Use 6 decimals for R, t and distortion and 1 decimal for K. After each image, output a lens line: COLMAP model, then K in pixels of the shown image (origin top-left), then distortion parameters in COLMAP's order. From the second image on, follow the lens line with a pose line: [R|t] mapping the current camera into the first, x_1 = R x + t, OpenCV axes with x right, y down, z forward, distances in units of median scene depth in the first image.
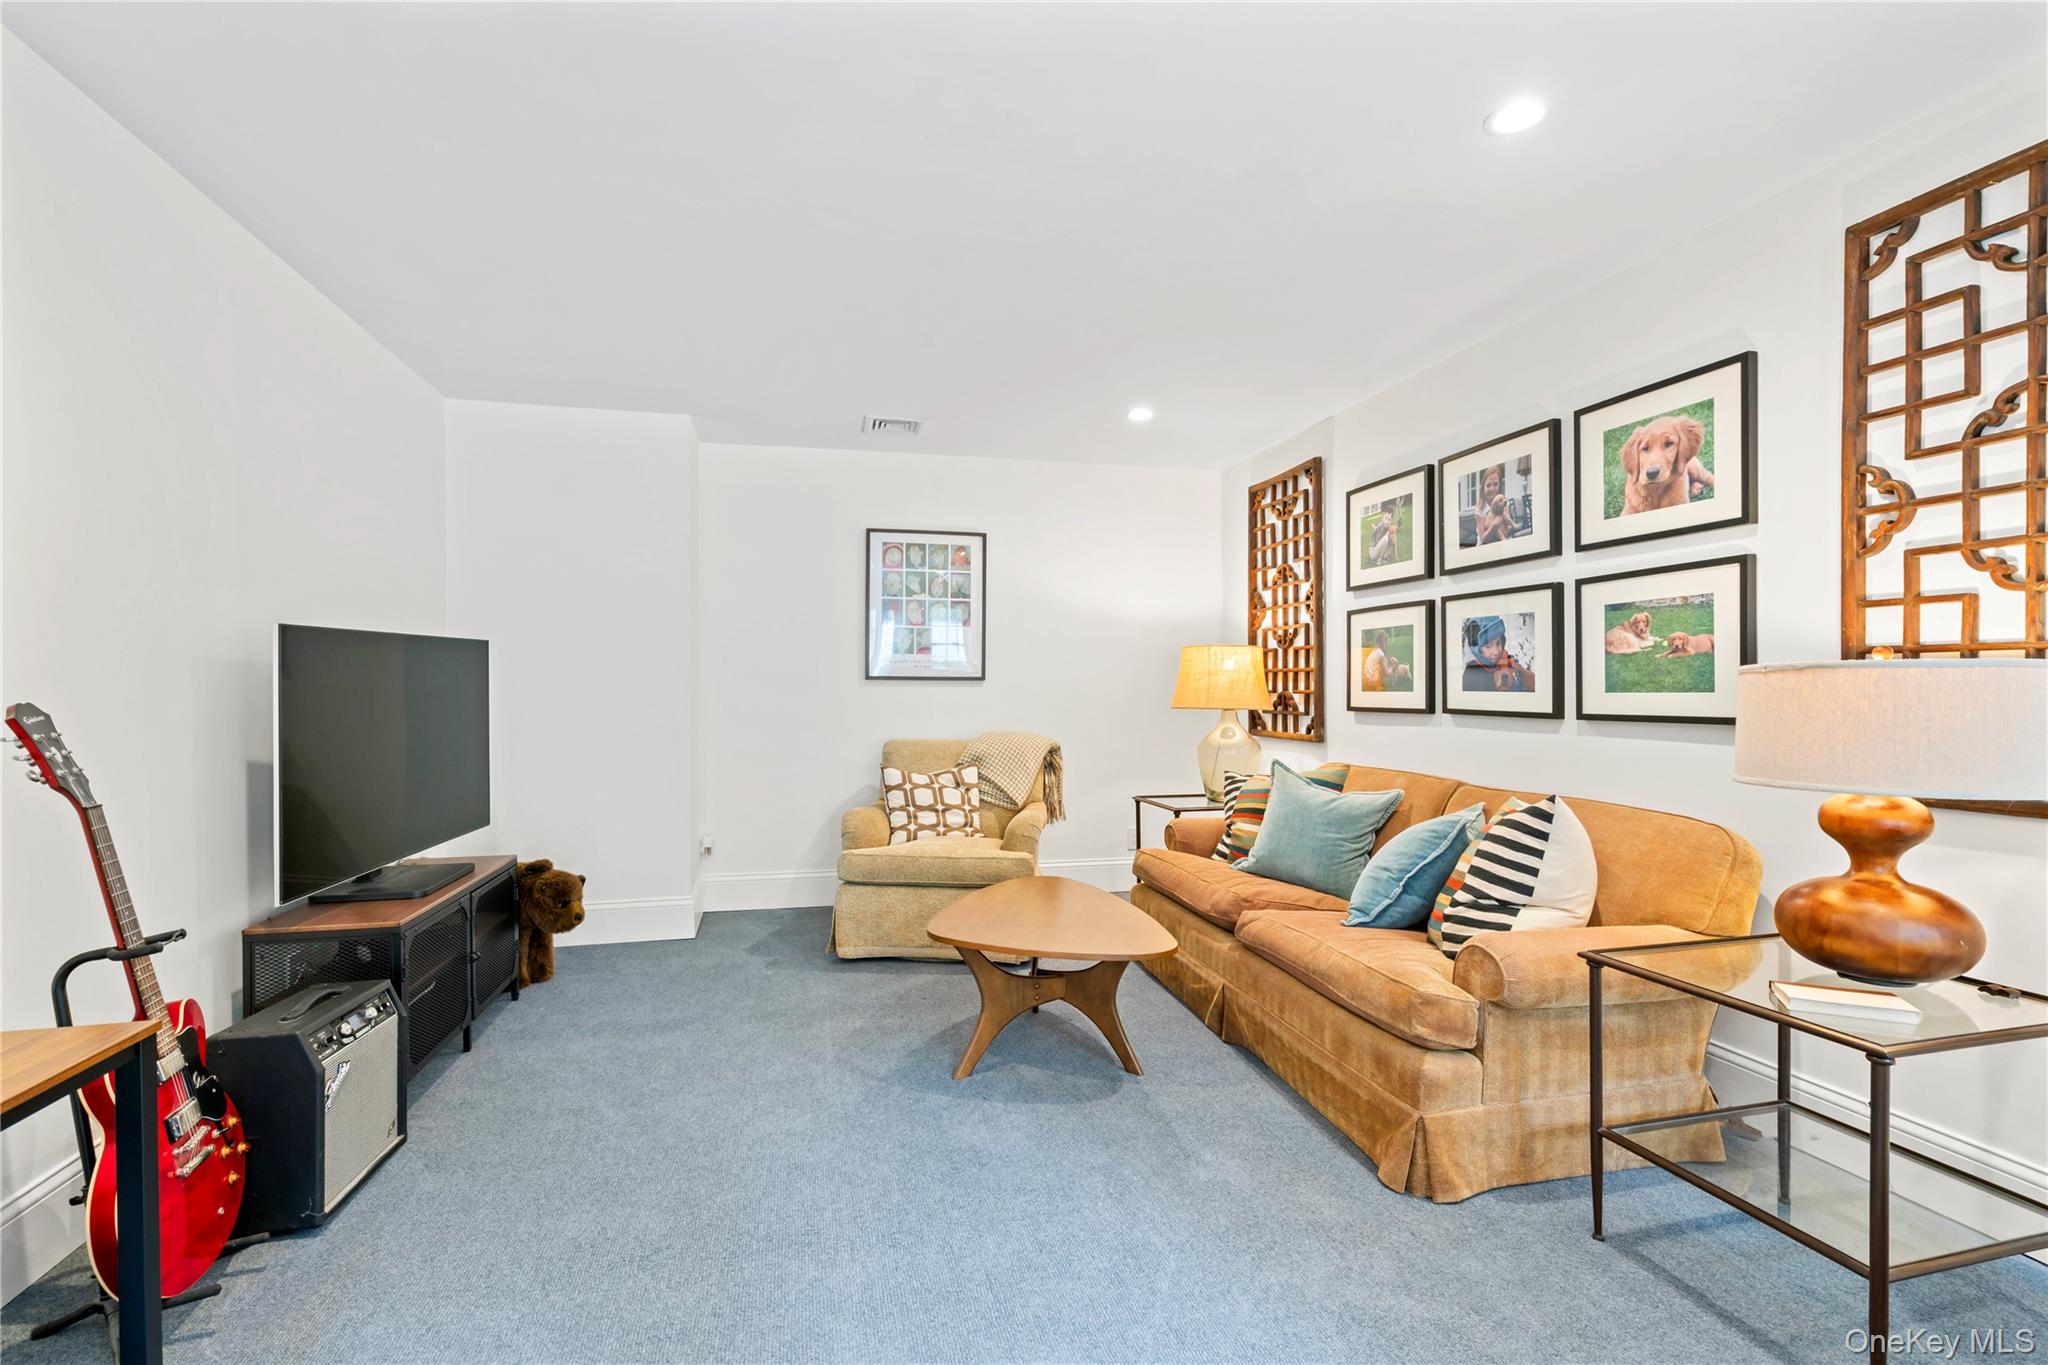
lens RADIAL K [[919.8, 0, 1016.6], [0, 919.8, 697.4], [0, 0, 1]] dist [-0.001524, 0.001658]
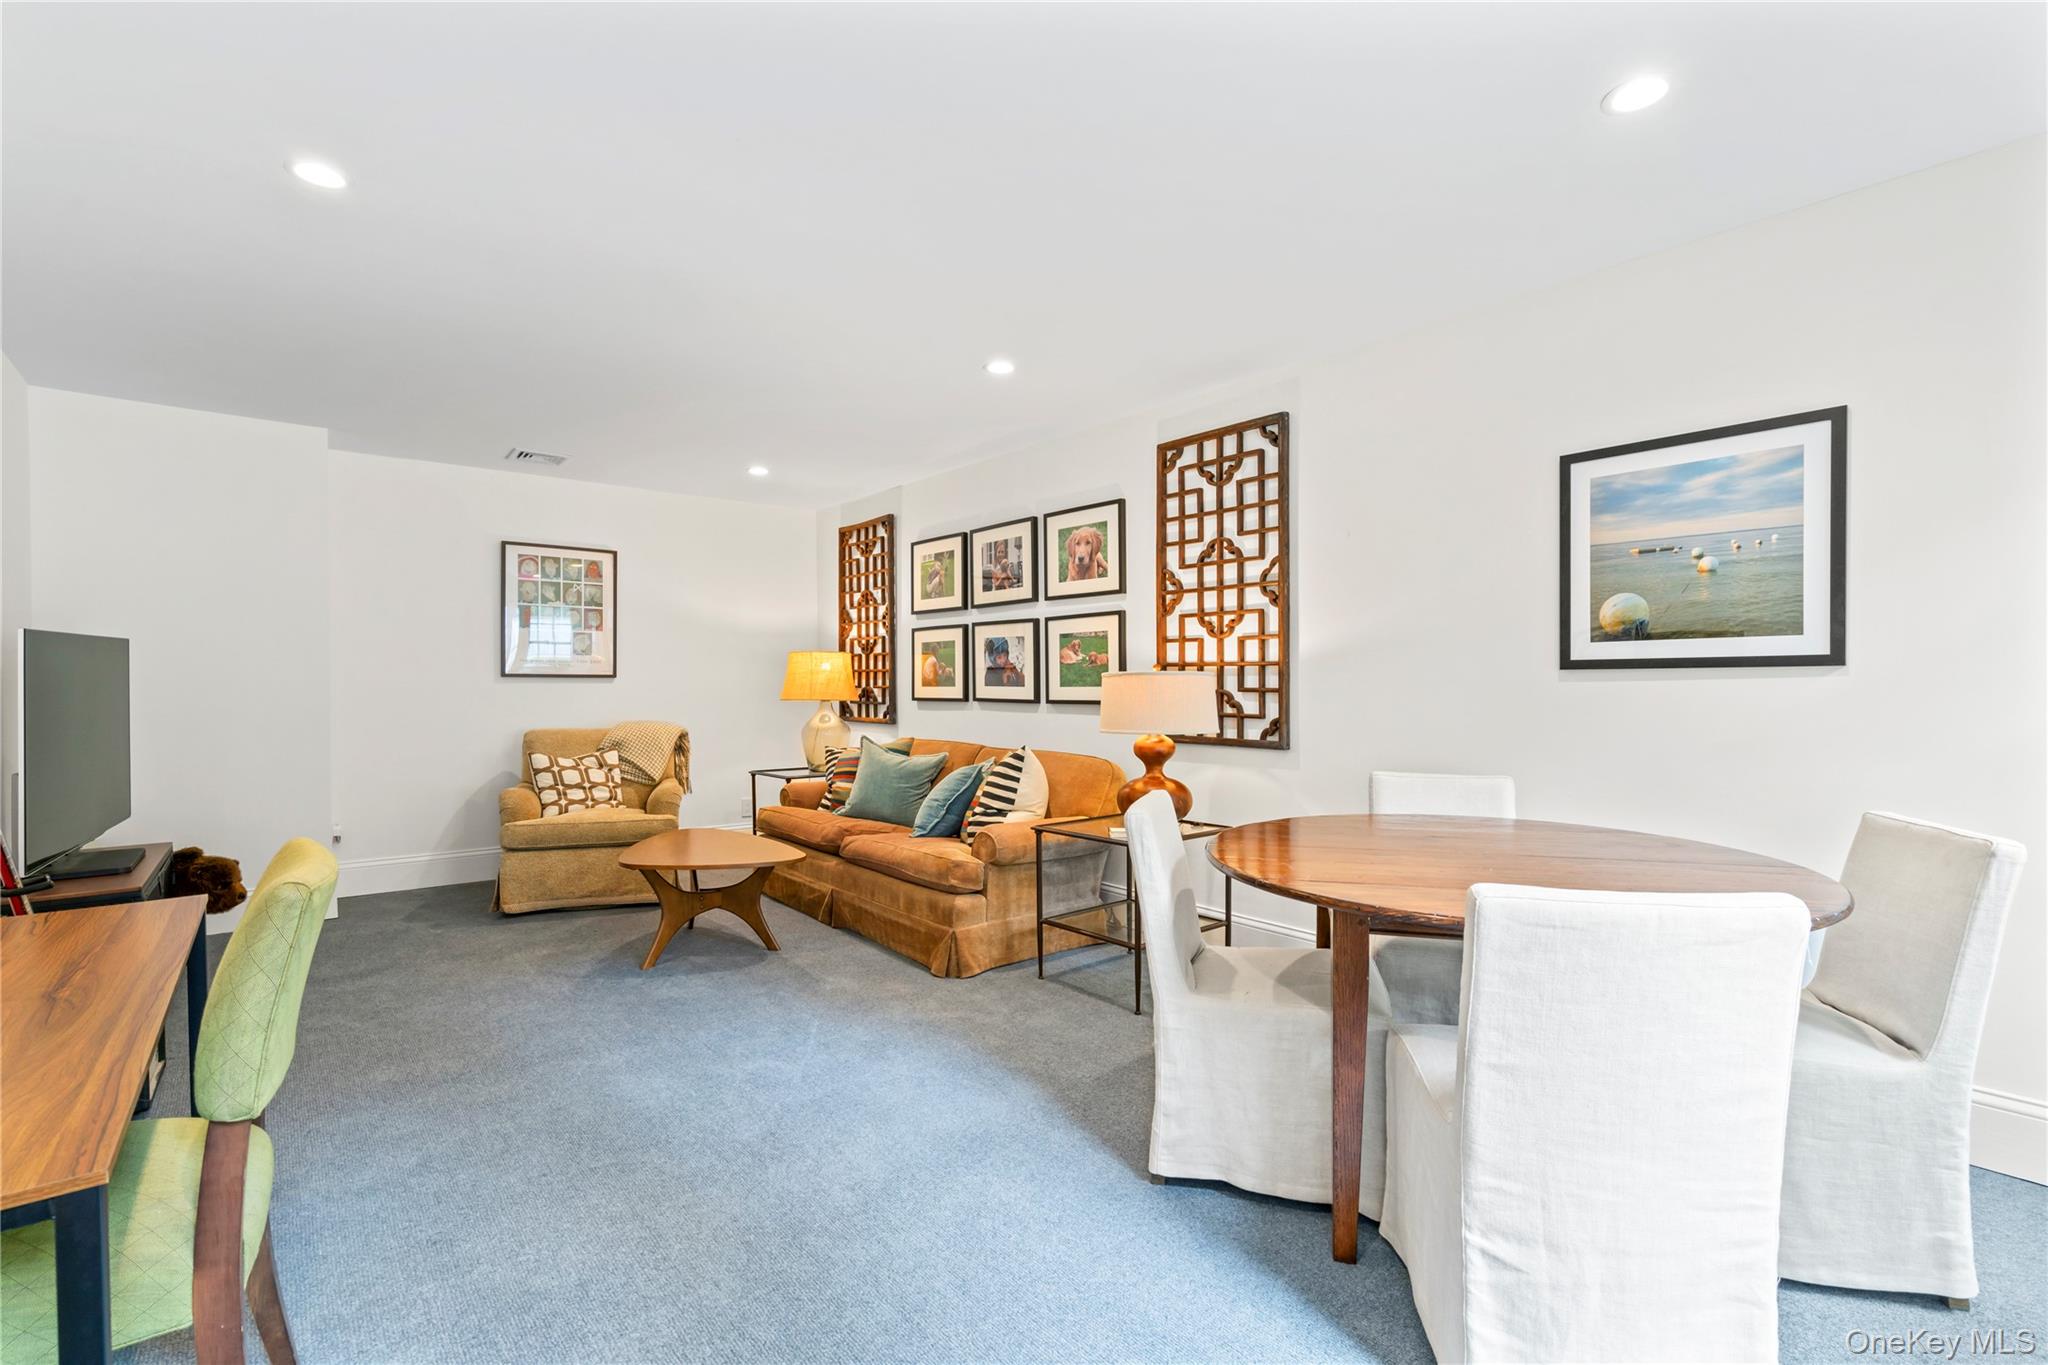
lens RADIAL K [[919.8, 0, 1026.5], [0, 919.8, 688.5], [0, 0, 1]] dist [-0.001524, 0.001658]
pose [[0.892007, -0.003145, 0.452011, -0.160134], [0.005198, 0.999981, -0.003301, 0.002805], [-0.451992, 0.005294, 0.892006, -0.444092]]
